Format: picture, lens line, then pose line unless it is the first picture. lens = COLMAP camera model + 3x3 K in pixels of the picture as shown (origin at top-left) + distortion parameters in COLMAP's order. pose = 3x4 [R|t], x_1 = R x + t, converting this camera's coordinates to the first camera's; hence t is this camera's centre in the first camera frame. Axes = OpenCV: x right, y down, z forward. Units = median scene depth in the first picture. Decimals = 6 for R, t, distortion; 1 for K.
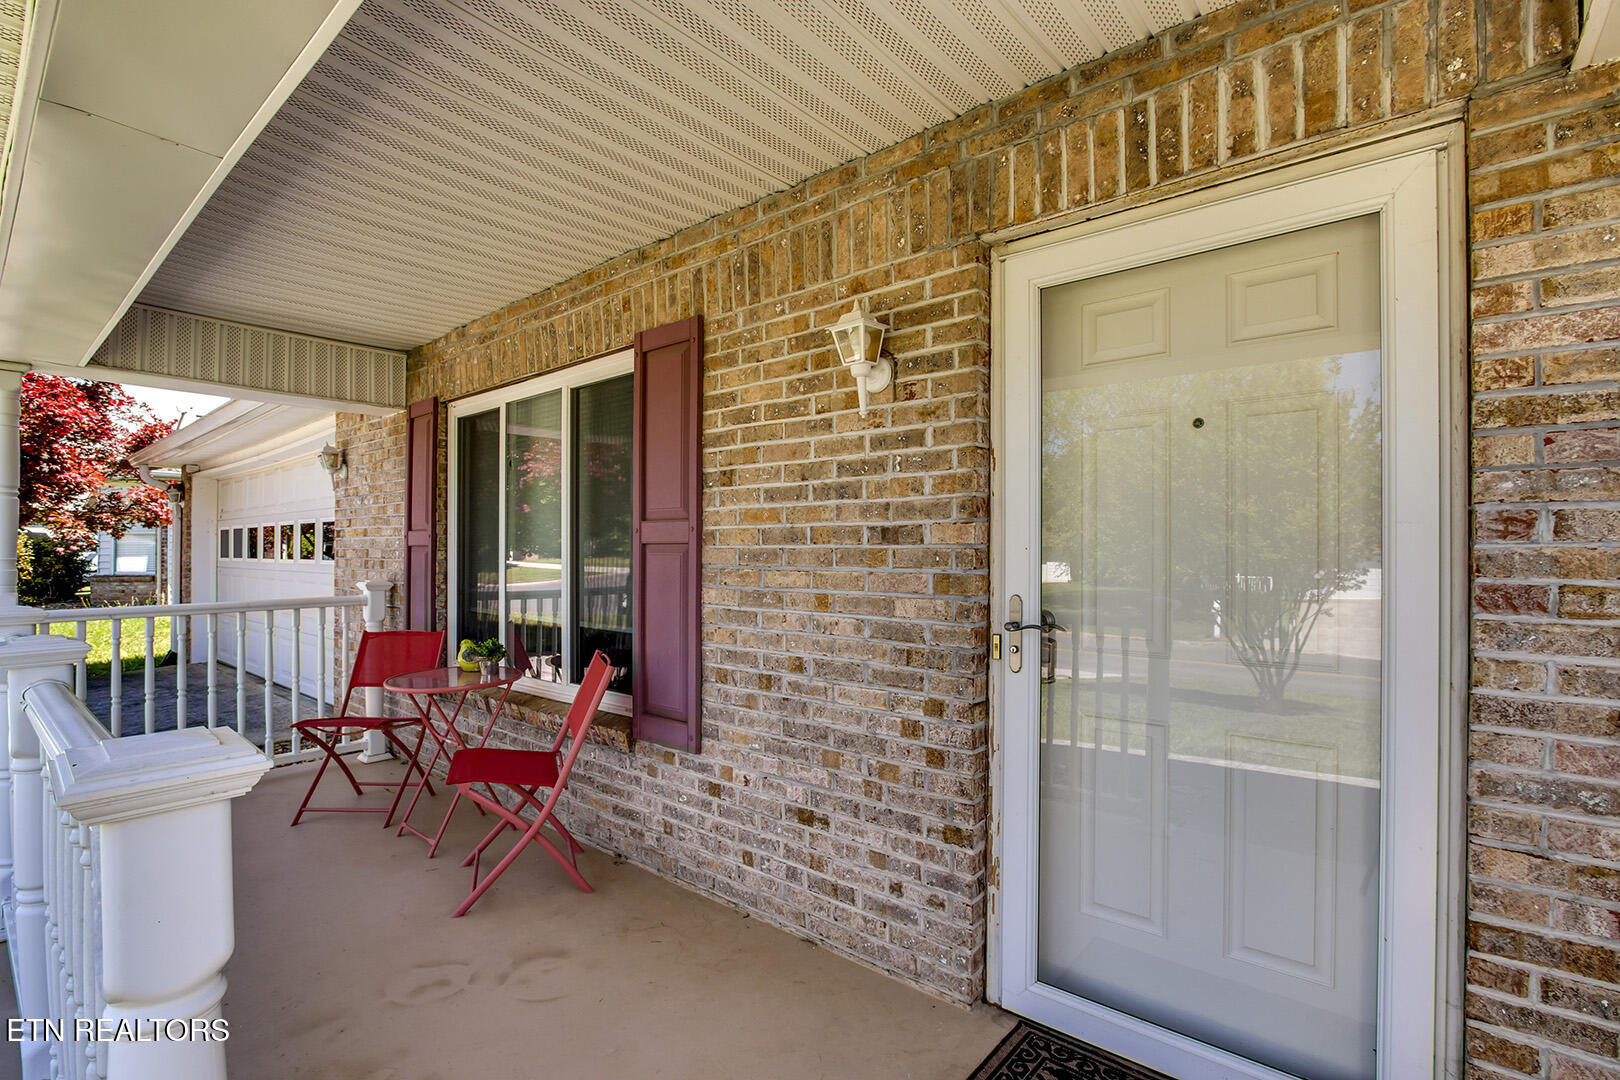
lens RADIAL K [[756.5, 0, 811.7], [0, 756.5, 547.4], [0, 0, 1]] dist [-0.050629, 0.000048]
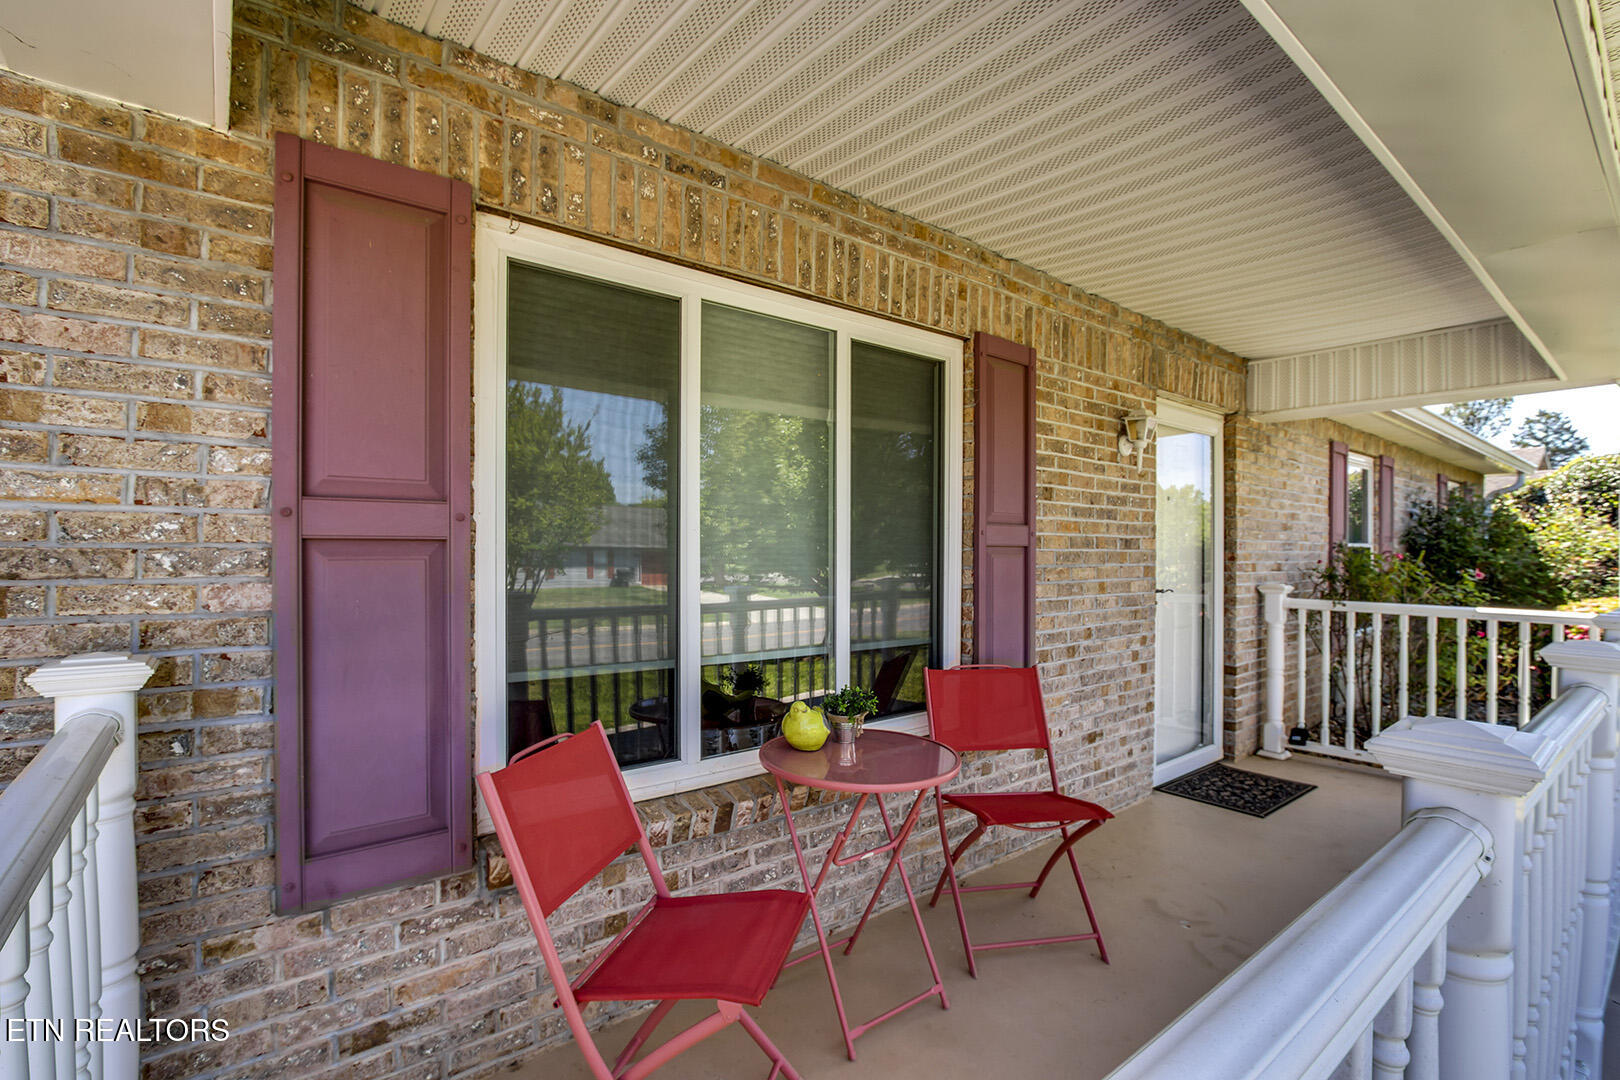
lens RADIAL K [[756.5, 0, 811.7], [0, 756.5, 547.4], [0, 0, 1]] dist [-0.050629, 0.000048]
pose [[0.183692, 0.002895, 0.982980, -1.447917], [-0.009838, 0.999951, -0.001107, 0.000435], [-0.982935, -0.009468, 0.183711, 1.208171]]
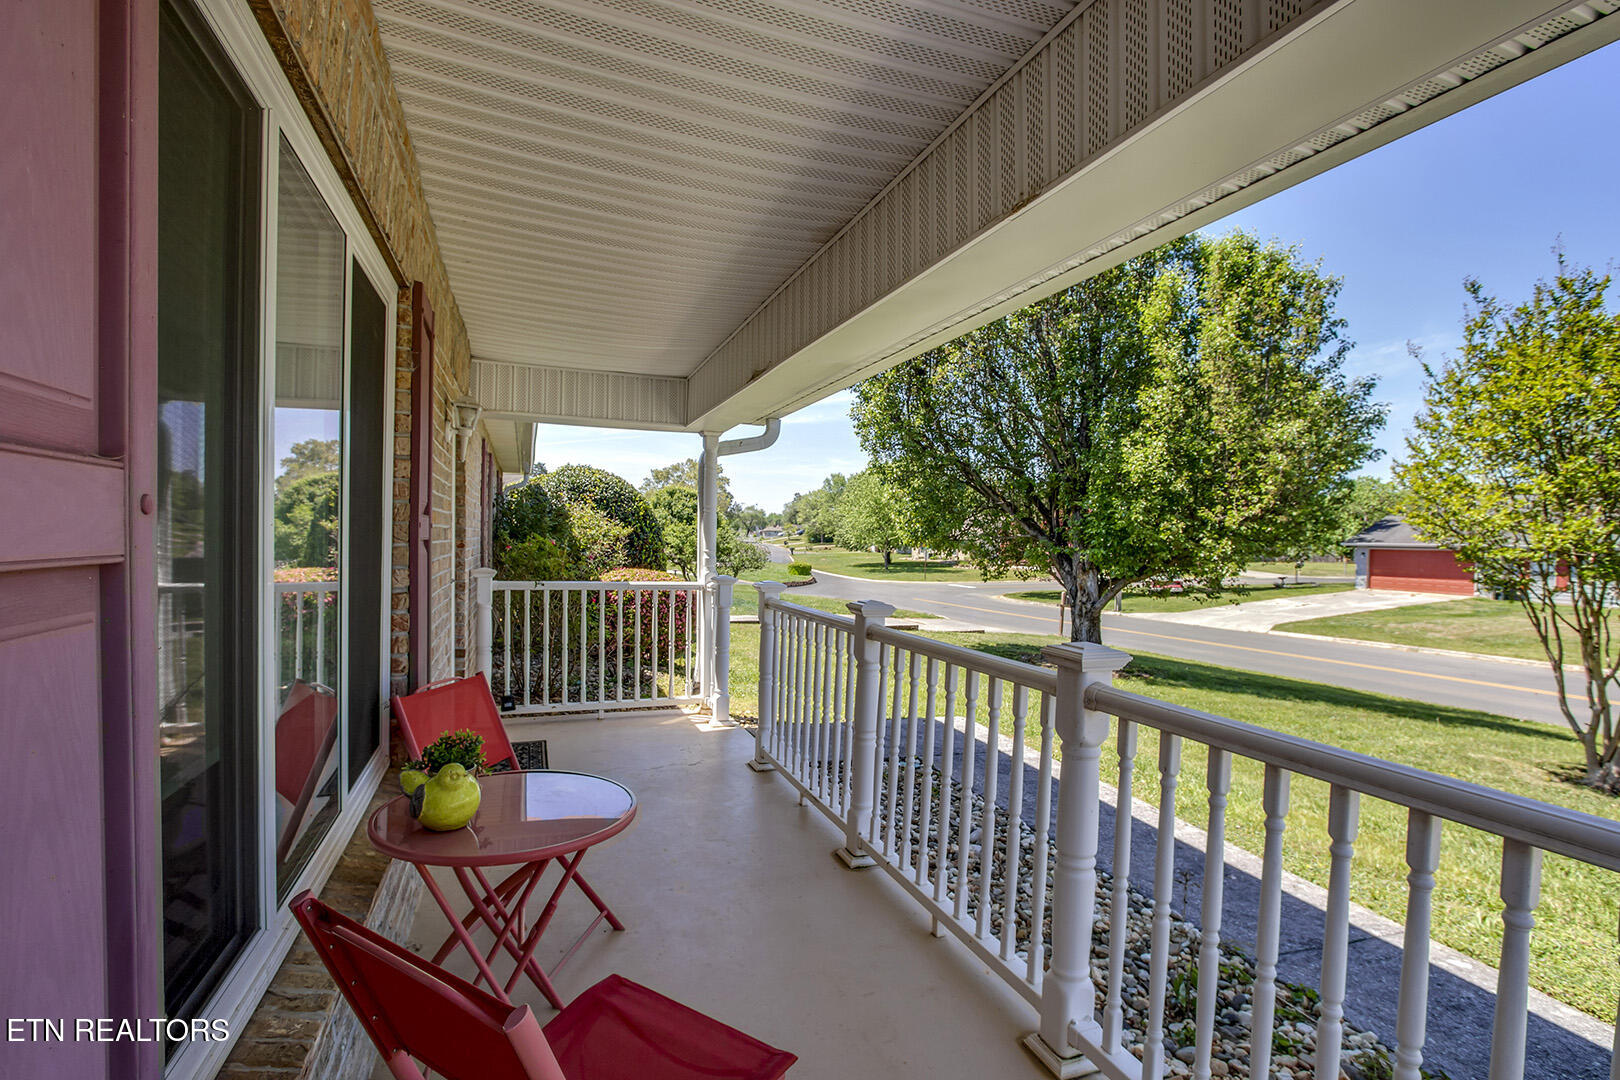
lens RADIAL K [[756.5, 0, 811.7], [0, 756.5, 547.4], [0, 0, 1]] dist [-0.050629, 0.000048]
pose [[-0.871457, -0.015781, 0.490219, -1.177561], [-0.011405, 0.999864, 0.011912, -0.013699], [-0.490340, 0.004790, -0.871518, 1.737424]]
